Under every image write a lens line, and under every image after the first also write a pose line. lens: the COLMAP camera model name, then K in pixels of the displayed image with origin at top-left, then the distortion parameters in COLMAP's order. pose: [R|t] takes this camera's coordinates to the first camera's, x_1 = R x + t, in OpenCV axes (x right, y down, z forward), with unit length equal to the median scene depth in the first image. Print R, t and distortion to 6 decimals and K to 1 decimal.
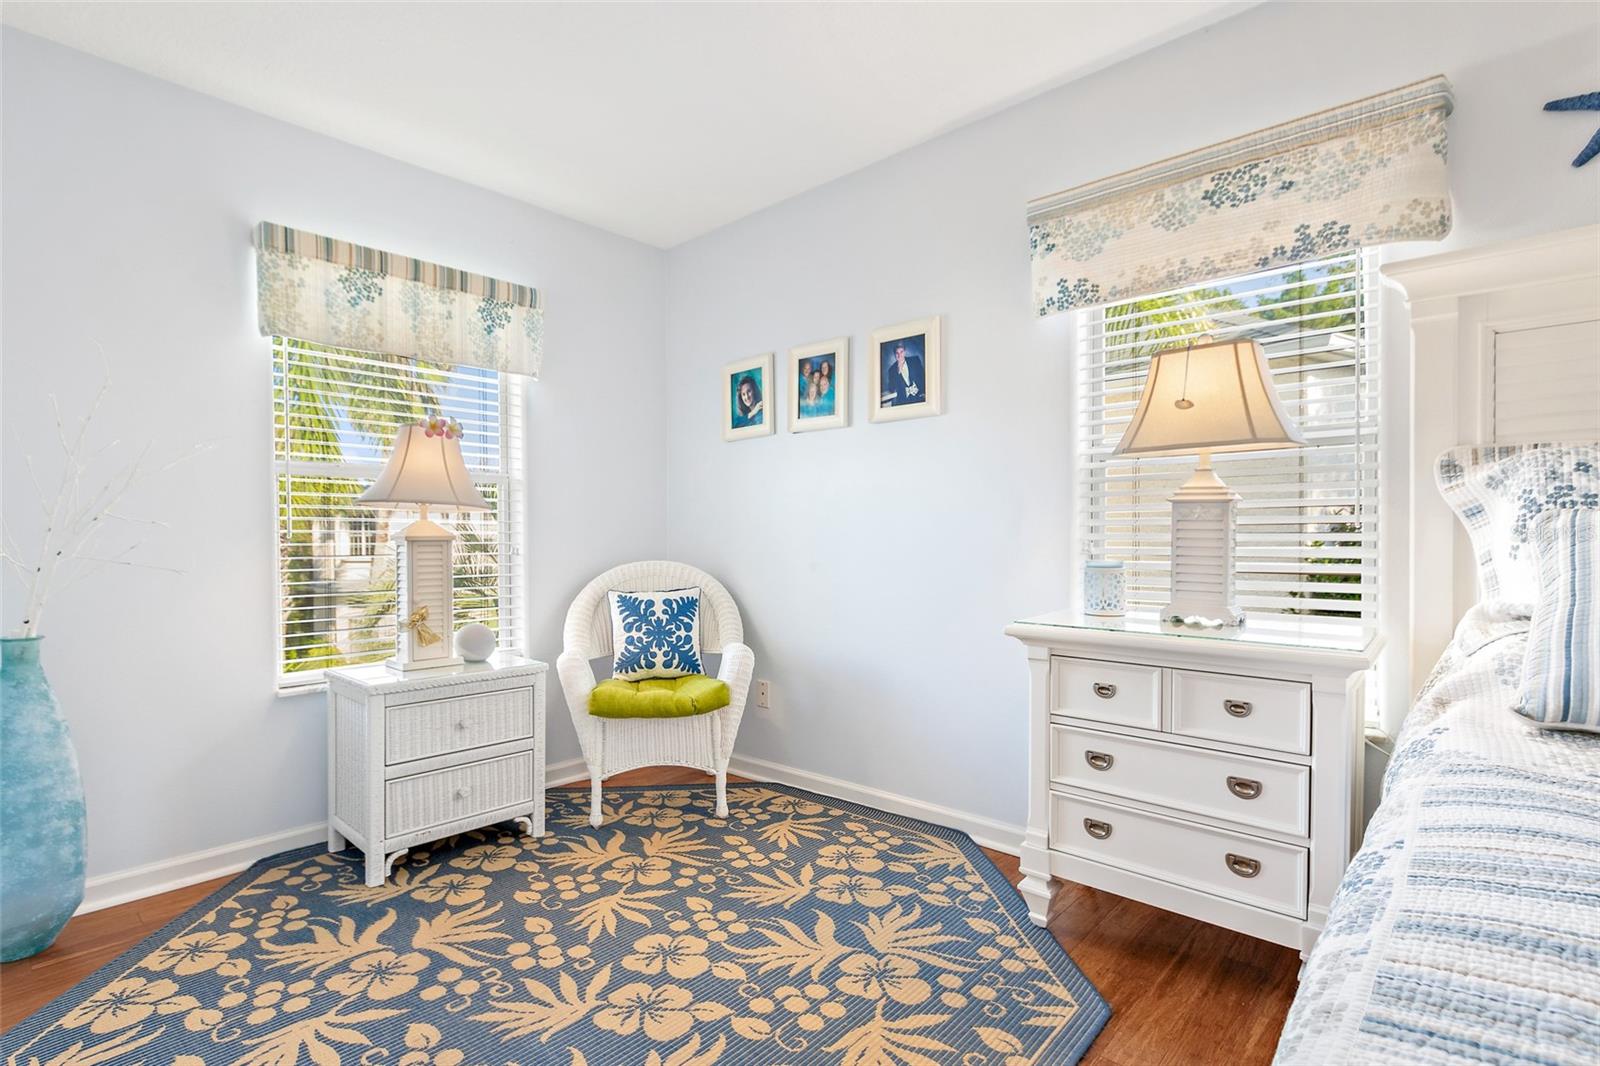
lens RADIAL K [[755.8, 0, 768.2], [0, 755.8, 543.1], [0, 0, 1]] dist [0.003092, 0.000413]
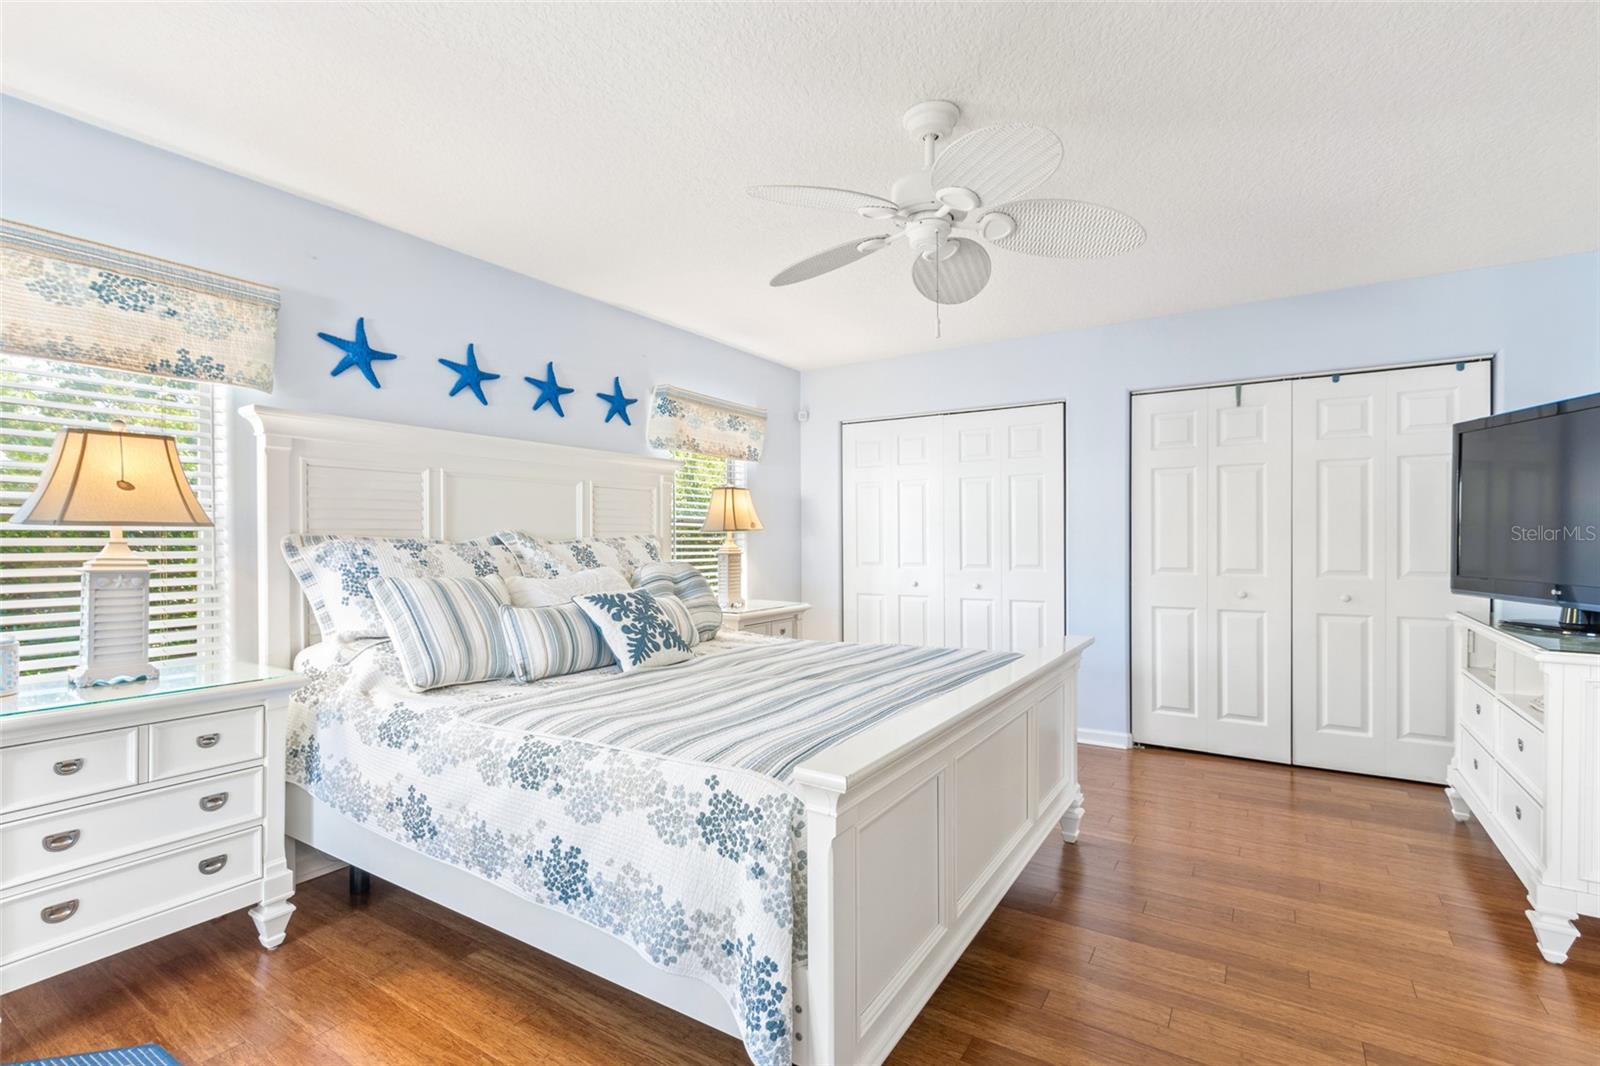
lens RADIAL K [[755.8, 0, 793.3], [0, 755.8, 540.0], [0, 0, 1]] dist [0.003092, 0.000413]
pose [[-0.175795, 0.005231, 0.984413, -0.531891], [0.021560, 0.999766, -0.001463, -0.061104], [-0.984191, 0.020967, -0.175866, 0.176960]]
